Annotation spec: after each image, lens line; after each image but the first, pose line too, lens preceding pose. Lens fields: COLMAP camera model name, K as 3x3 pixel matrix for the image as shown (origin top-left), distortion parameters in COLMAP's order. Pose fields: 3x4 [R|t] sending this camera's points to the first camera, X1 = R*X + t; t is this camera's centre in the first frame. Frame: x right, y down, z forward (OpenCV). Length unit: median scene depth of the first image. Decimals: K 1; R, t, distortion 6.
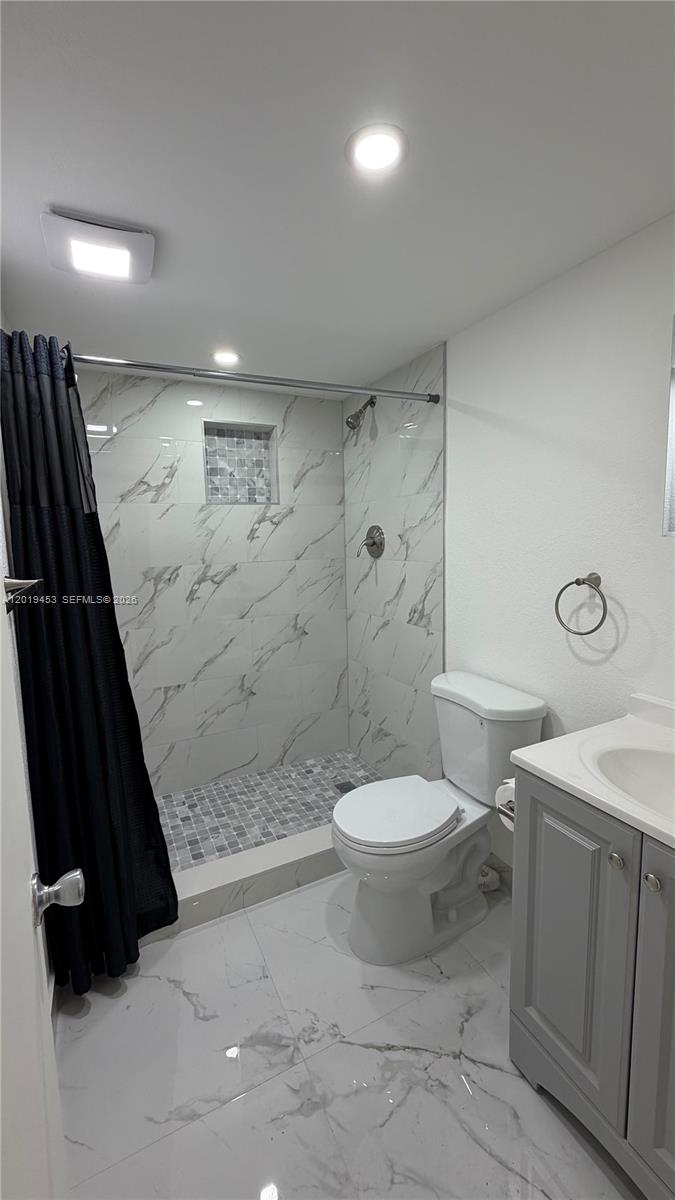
lens RADIAL K [[477.3, 0, 336.6], [0, 477.3, 599.8], [0, 0, 1]] dist [-0.001835, 0.000335]
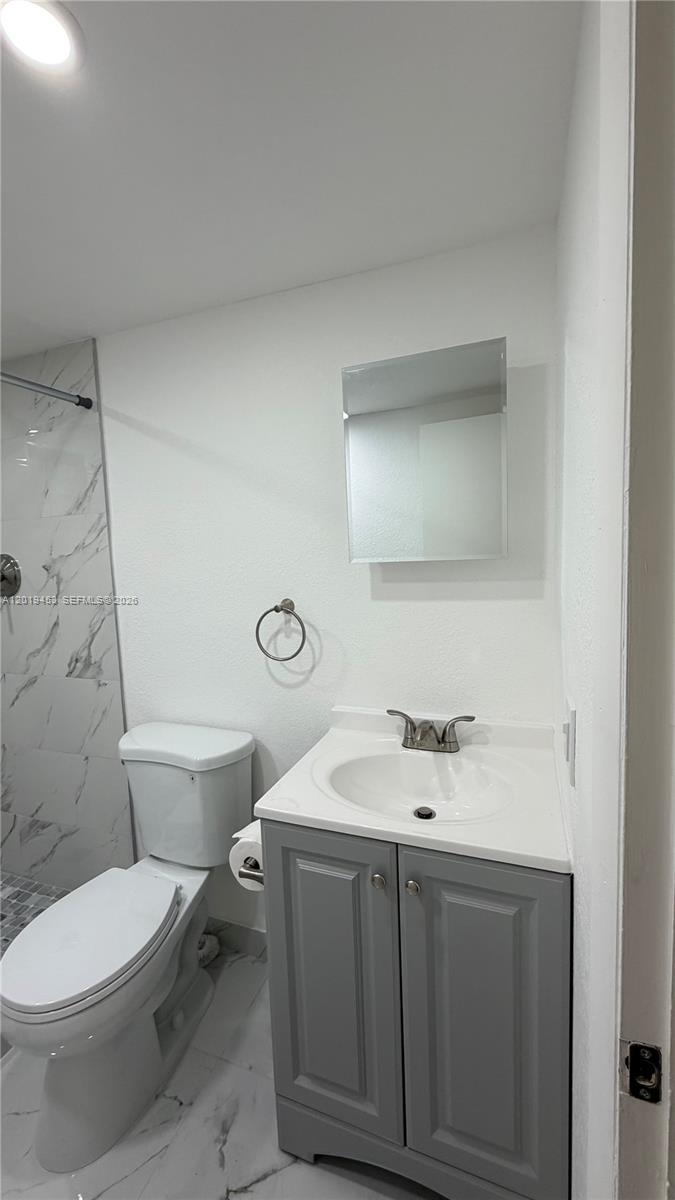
lens RADIAL K [[477.3, 0, 338.7], [0, 477.3, 599.5], [0, 0, 1]] dist [-0.001835, 0.000335]
pose [[0.732363, -0.067784, 0.677532, -0.068766], [0.107948, 0.994007, -0.017238, -0.022062], [-0.672303, 0.085763, 0.735291, 0.144889]]
